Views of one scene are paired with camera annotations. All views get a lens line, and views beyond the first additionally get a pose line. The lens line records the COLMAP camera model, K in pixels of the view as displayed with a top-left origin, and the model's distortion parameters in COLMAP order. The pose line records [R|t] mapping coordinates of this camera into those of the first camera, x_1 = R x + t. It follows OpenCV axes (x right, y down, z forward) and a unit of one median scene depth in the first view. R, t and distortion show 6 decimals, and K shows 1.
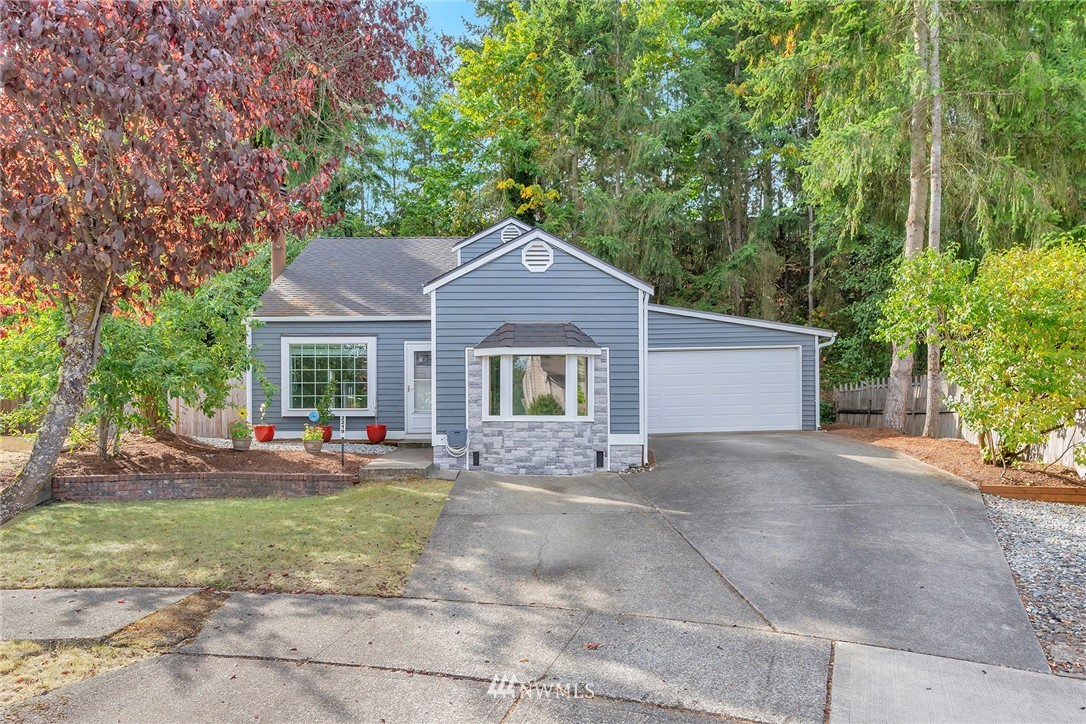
lens RADIAL K [[612.9, 0, 542.3], [0, 612.9, 412.1], [0, 0, 1]] dist [-0.000824, 0.000581]
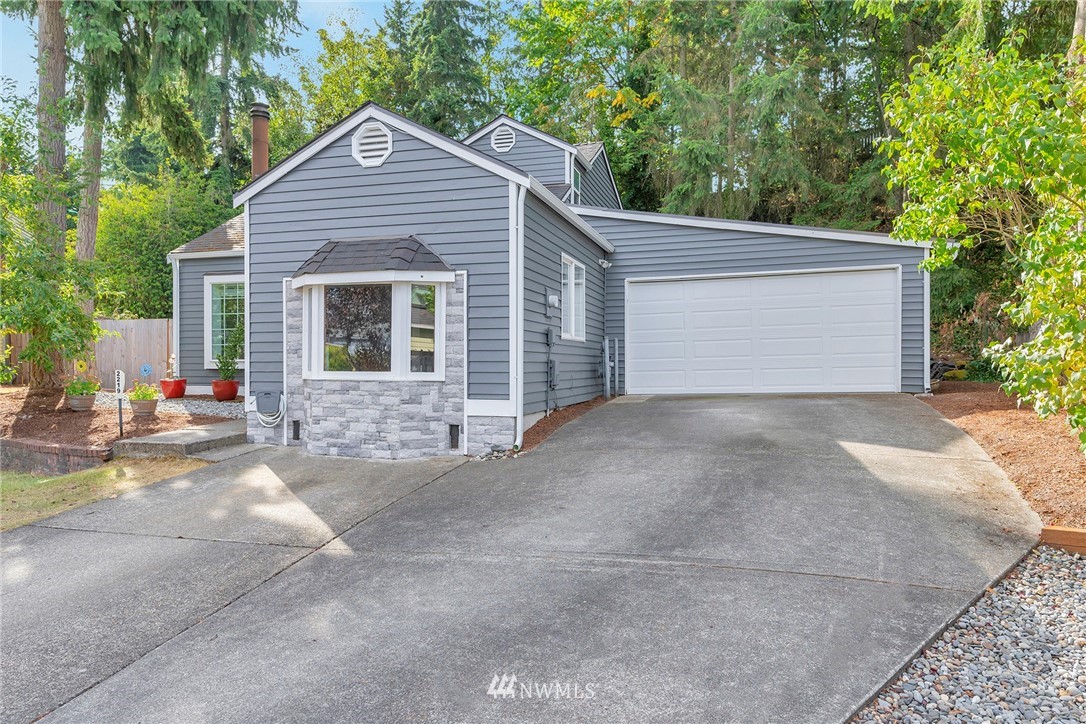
lens RADIAL K [[647.7, 0, 580.7], [0, 647.7, 361.9], [0, 0, 1]] dist [0.003588, 0.000434]
pose [[0.962294, 0.002550, -0.272000, 0.424003], [-0.001789, 0.999994, 0.003044, -0.007897], [0.272006, -0.002442, 0.962292, 0.351130]]
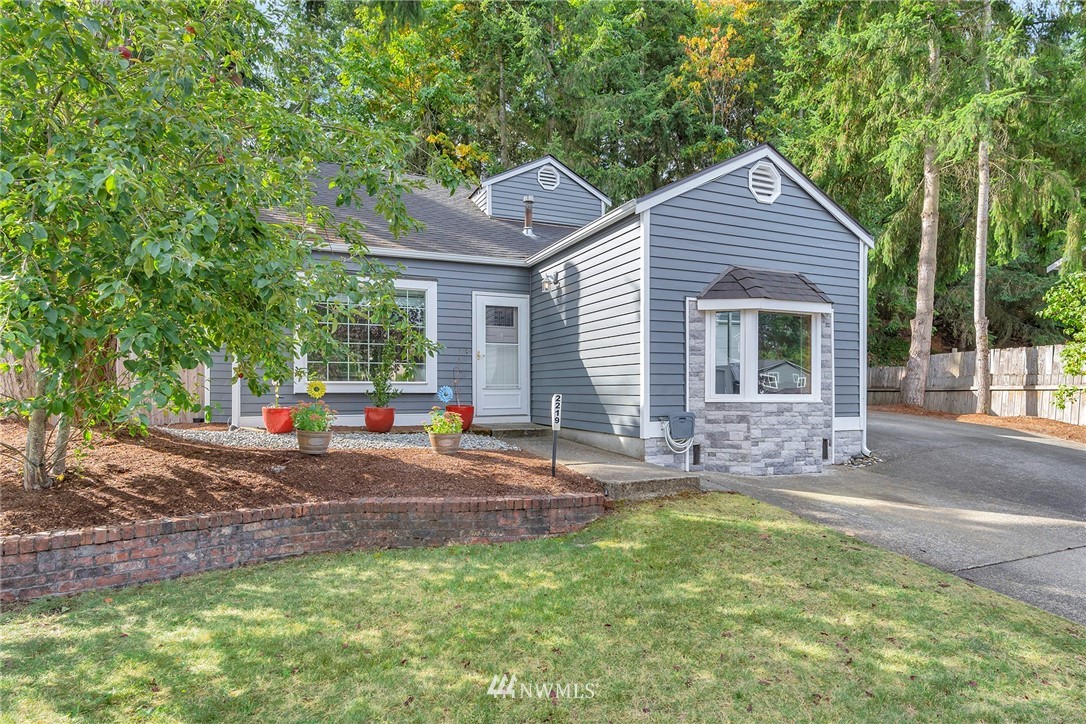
lens RADIAL K [[543.5, 0, 547.3], [0, 543.5, 385.0], [0, 0, 1]] dist [-0.001613, -0.000055]
pose [[0.934826, 0.007160, 0.355034, -0.491380], [-0.006262, 0.999974, -0.003677, -0.001380], [-0.355051, 0.001214, 0.934846, 0.471977]]
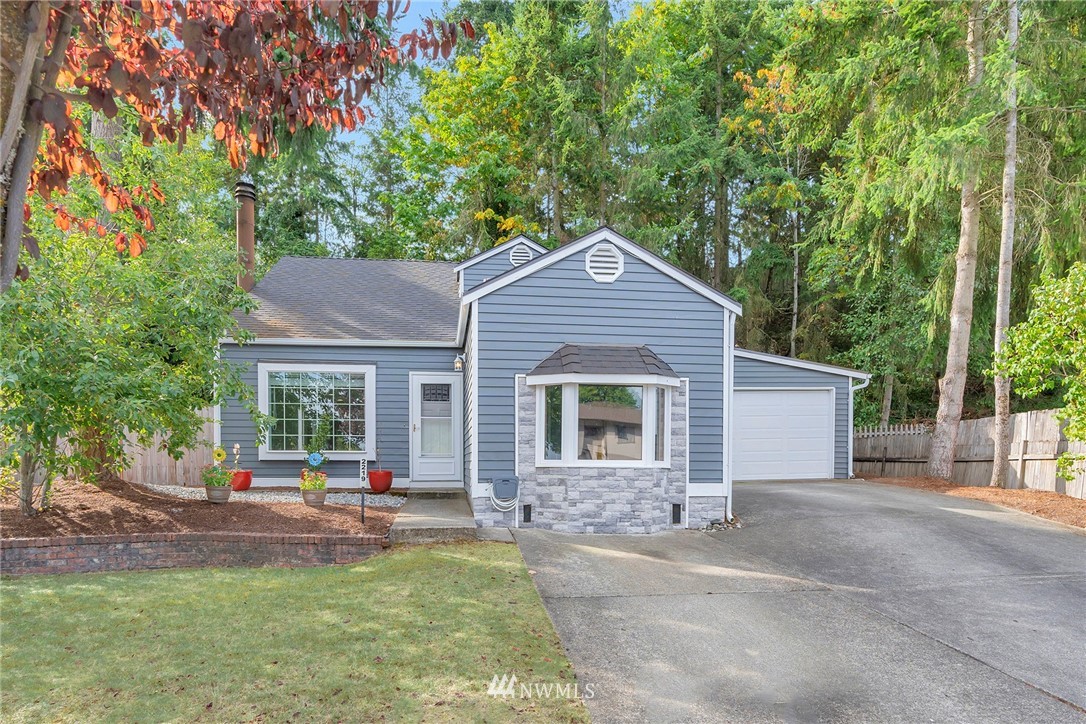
lens RADIAL K [[588.3, 0, 535.3], [0, 588.3, 471.5], [0, 0, 1]] dist [-0.003885, -0.000220]
pose [[0.995417, 0.005079, 0.095493, -0.170778], [-0.007017, 0.999776, 0.019975, 0.005605], [-0.095370, -0.020554, 0.995230, 0.233500]]
